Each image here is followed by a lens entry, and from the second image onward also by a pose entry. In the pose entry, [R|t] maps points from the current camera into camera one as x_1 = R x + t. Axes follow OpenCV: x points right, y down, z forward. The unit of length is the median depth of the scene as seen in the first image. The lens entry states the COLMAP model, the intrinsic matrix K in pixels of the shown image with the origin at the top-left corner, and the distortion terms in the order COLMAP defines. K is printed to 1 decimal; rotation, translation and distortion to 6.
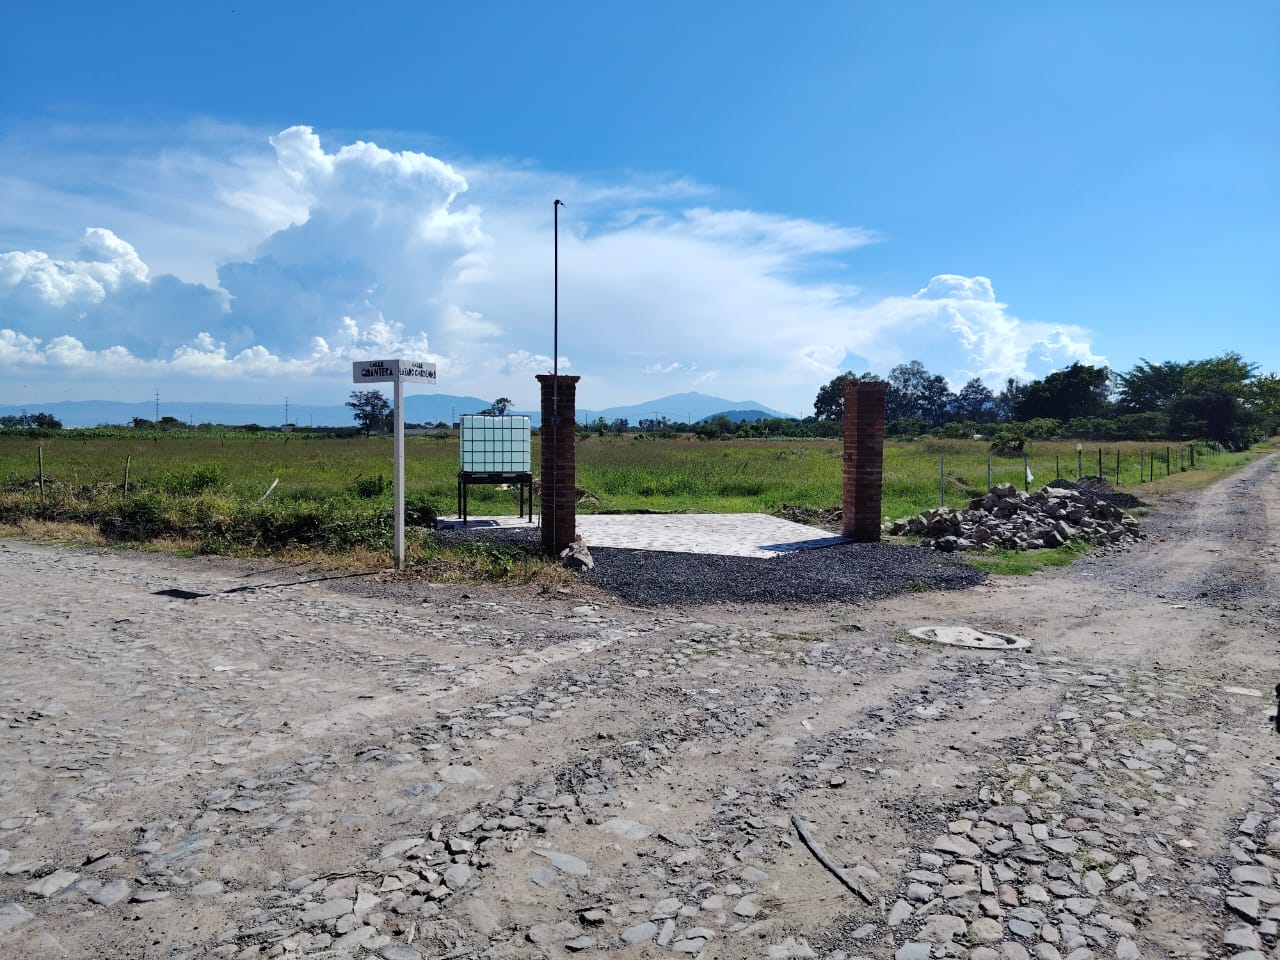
lens RADIAL K [[881.5, 0, 648.0], [0, 881.5, 469.3], [0, 0, 1]] dist [0.059286, -0.079218]
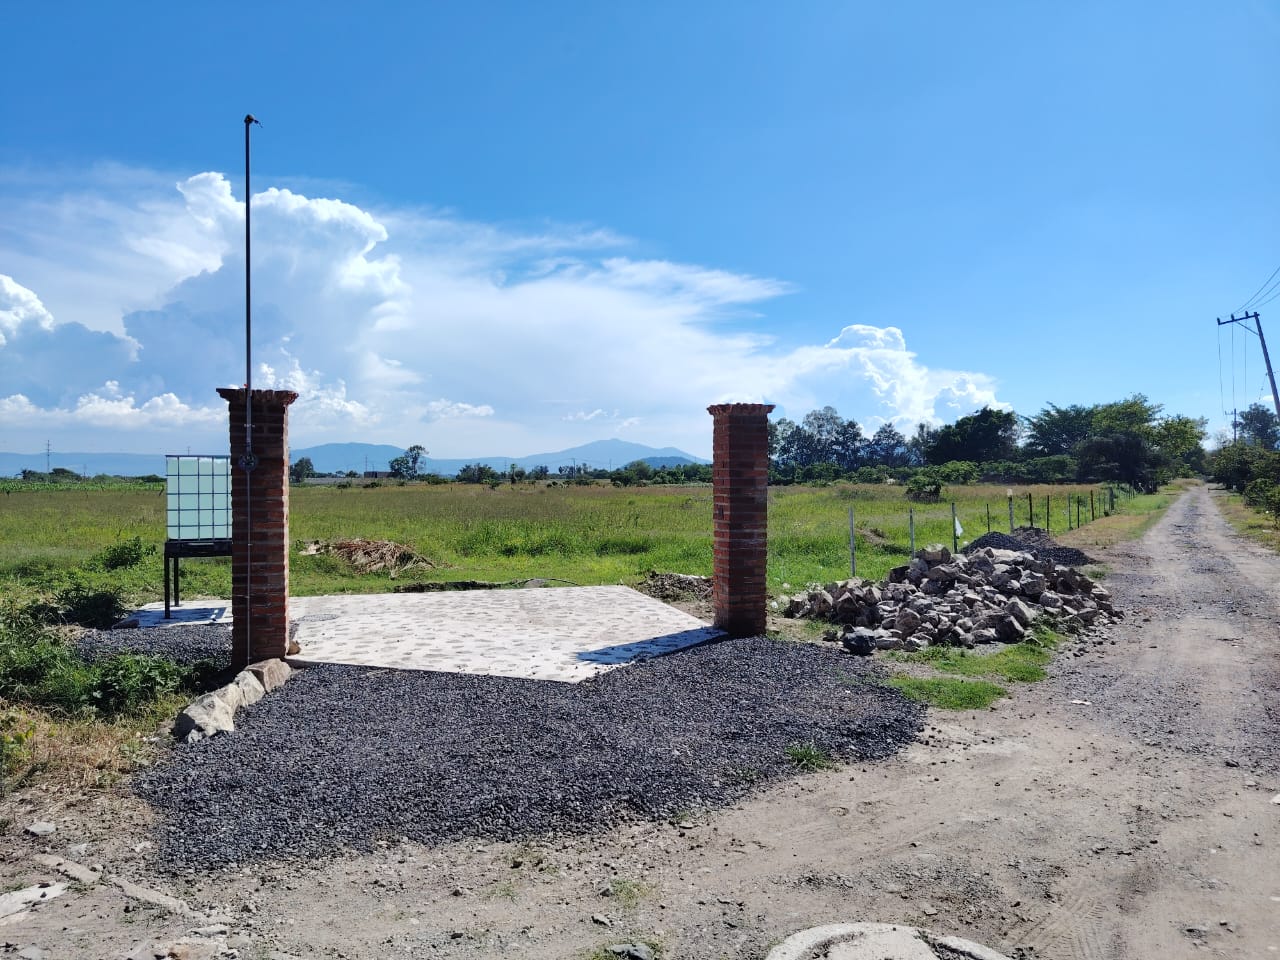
lens RADIAL K [[881.5, 0, 627.5], [0, 881.5, 481.9], [0, 0, 1]] dist [0.059286, -0.079218]
pose [[0.997758, -0.008876, 0.066332, 0.046218], [0.011442, 0.999197, -0.038393, -0.005070], [-0.065938, 0.039065, 0.997059, 0.132239]]
